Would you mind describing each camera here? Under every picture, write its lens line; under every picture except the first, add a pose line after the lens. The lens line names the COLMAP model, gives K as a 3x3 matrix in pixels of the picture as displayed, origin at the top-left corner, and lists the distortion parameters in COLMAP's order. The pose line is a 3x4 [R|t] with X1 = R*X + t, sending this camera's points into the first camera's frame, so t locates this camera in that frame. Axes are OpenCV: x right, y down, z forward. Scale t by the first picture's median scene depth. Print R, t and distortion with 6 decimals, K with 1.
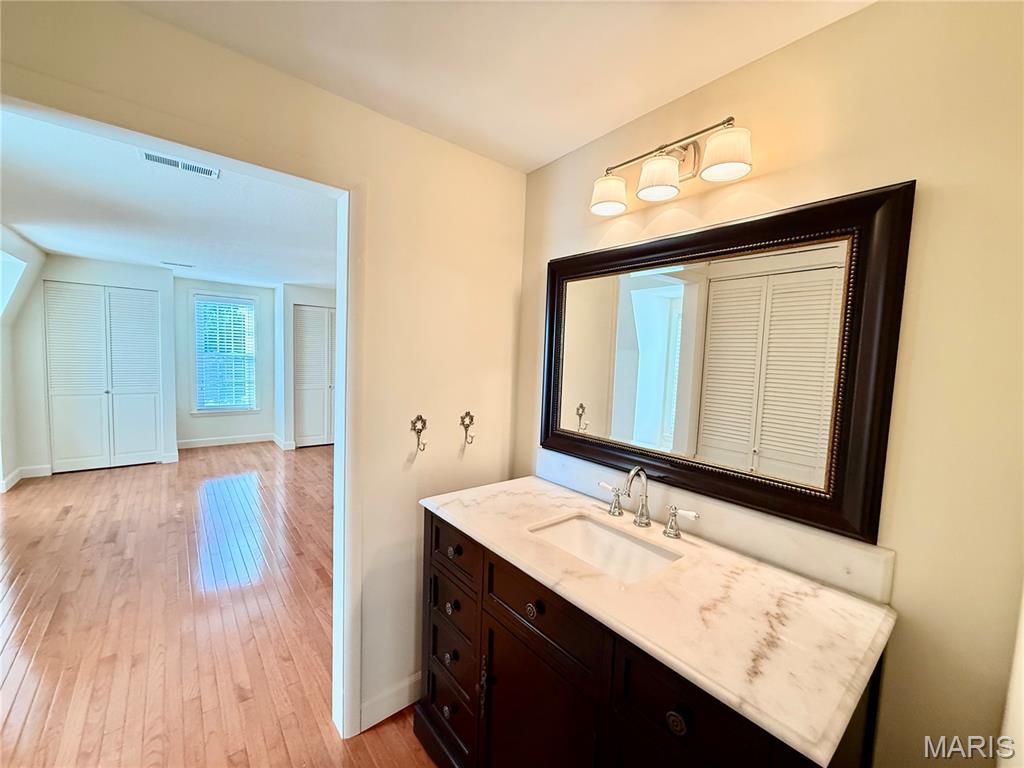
lens RADIAL K [[409.6, 0, 511.0], [0, 409.6, 385.2], [0, 0, 1]] dist [0.001733, 0.000599]
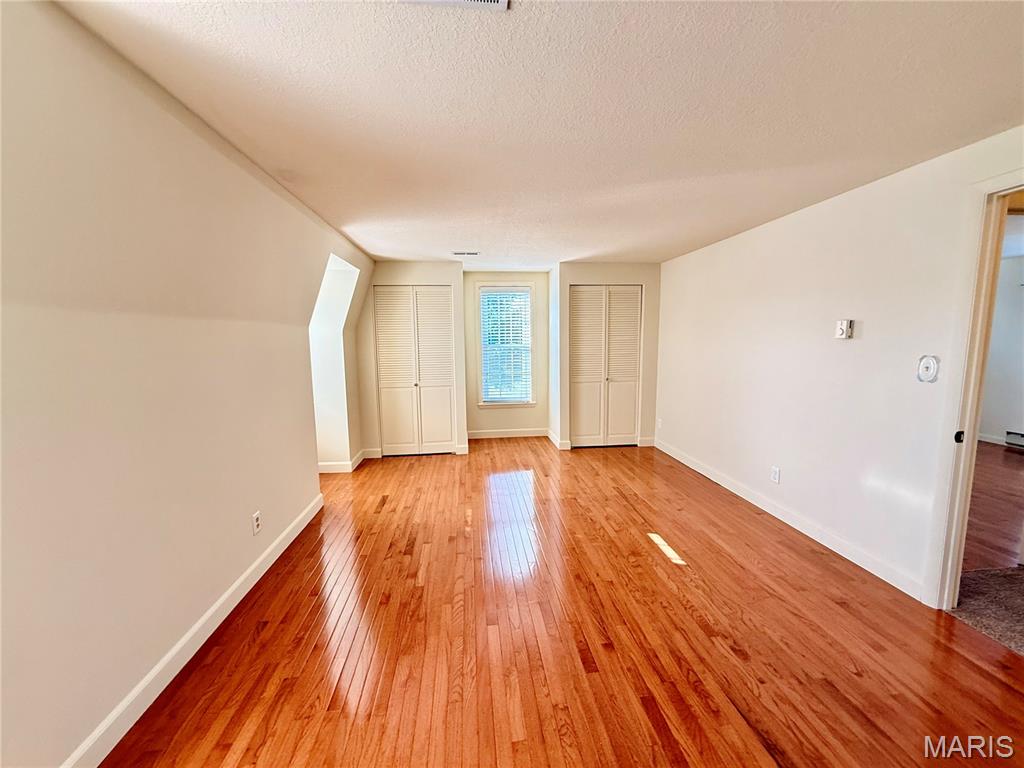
lens RADIAL K [[409.6, 0, 512.6], [0, 409.6, 385.6], [0, 0, 1]] dist [0.001733, 0.000599]
pose [[0.835474, 0.013341, -0.549367, -0.201246], [0.004964, 0.999481, 0.031822, -0.015831], [0.549507, -0.029314, 0.834975, 0.266798]]
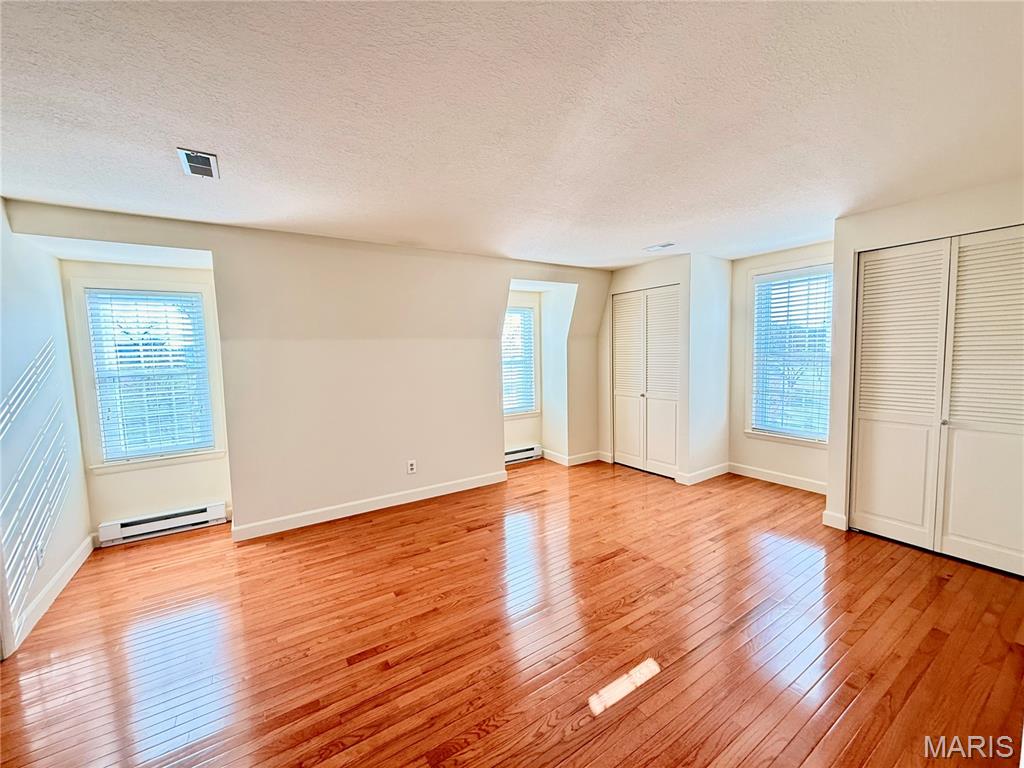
lens RADIAL K [[409.6, 0, 507.5], [0, 409.6, 385.2], [0, 0, 1]] dist [0.001733, 0.000599]
pose [[-0.116163, 0.046845, -0.992125, 0.052669], [-0.056142, 0.996980, 0.053648, -0.047566], [0.991642, 0.061932, -0.113183, 0.855702]]
